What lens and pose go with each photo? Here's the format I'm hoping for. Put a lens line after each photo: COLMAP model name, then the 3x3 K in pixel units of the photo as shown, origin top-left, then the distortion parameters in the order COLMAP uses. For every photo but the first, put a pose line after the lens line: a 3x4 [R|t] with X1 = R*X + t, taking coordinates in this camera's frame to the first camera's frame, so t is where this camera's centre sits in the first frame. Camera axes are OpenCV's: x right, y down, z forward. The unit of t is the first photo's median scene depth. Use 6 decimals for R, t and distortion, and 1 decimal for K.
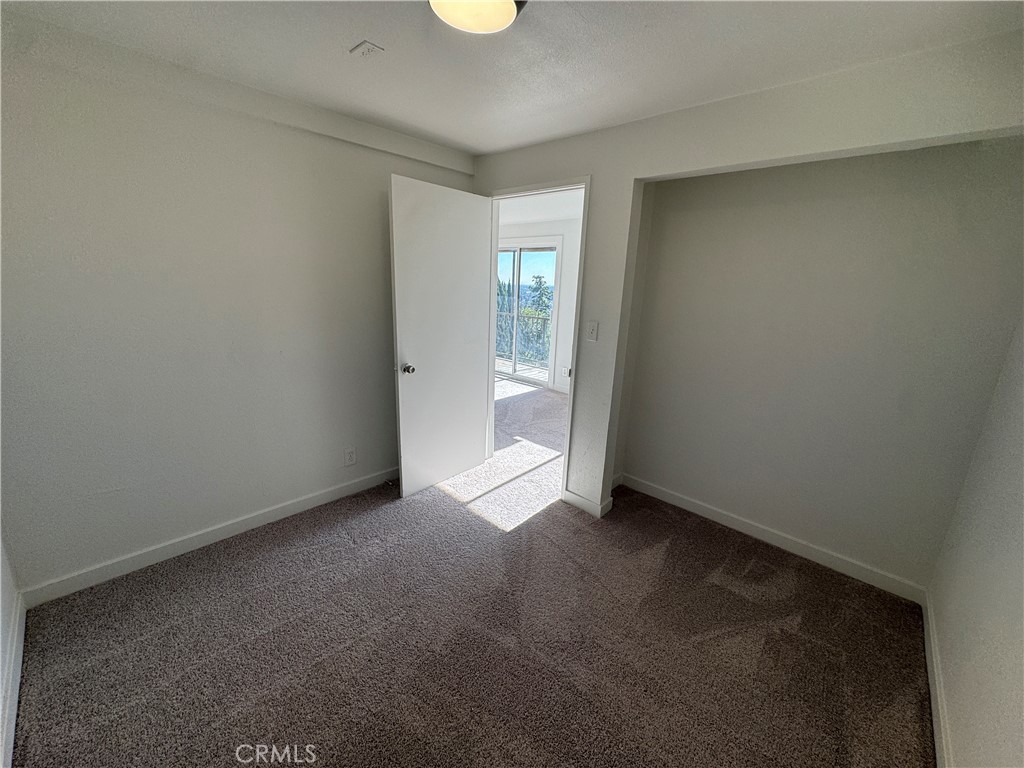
lens RADIAL K [[410.0, 0, 511.5], [0, 410.0, 382.1], [0, 0, 1]] dist [-0.000007, 0.000139]
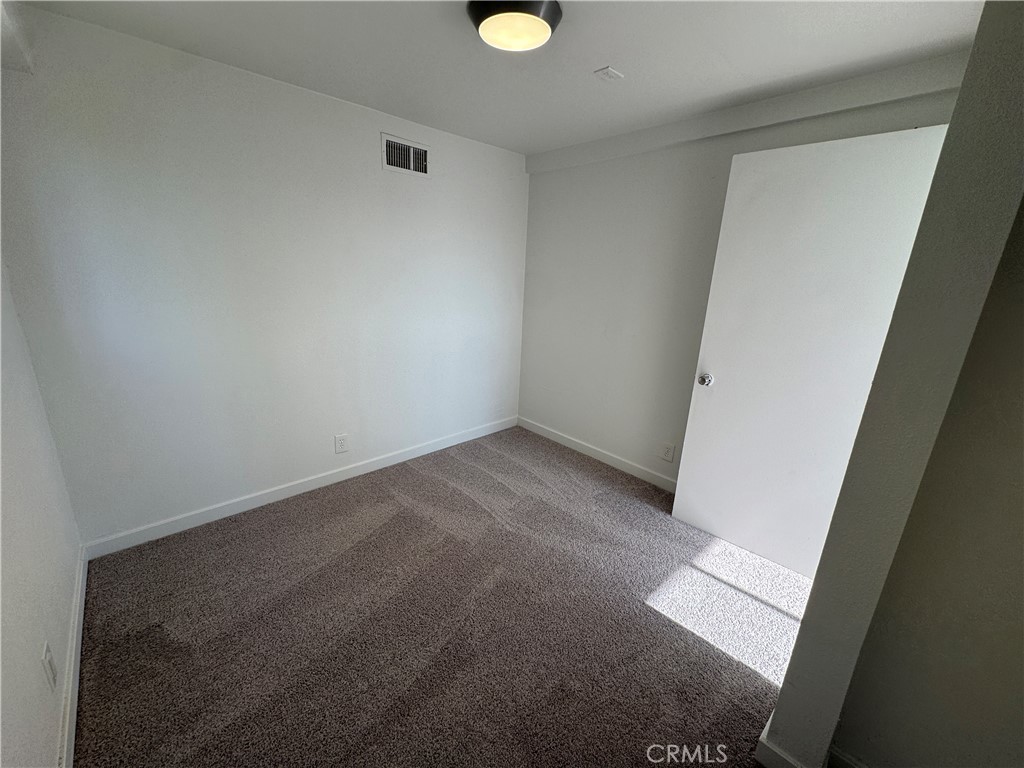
lens RADIAL K [[410.0, 0, 511.5], [0, 410.0, 382.1], [0, 0, 1]] dist [-0.000007, 0.000139]
pose [[-0.070269, 0.226718, -0.971422, 0.615951], [-0.281466, 0.929753, 0.237353, -0.119095], [0.956995, 0.290100, -0.001519, 0.607271]]
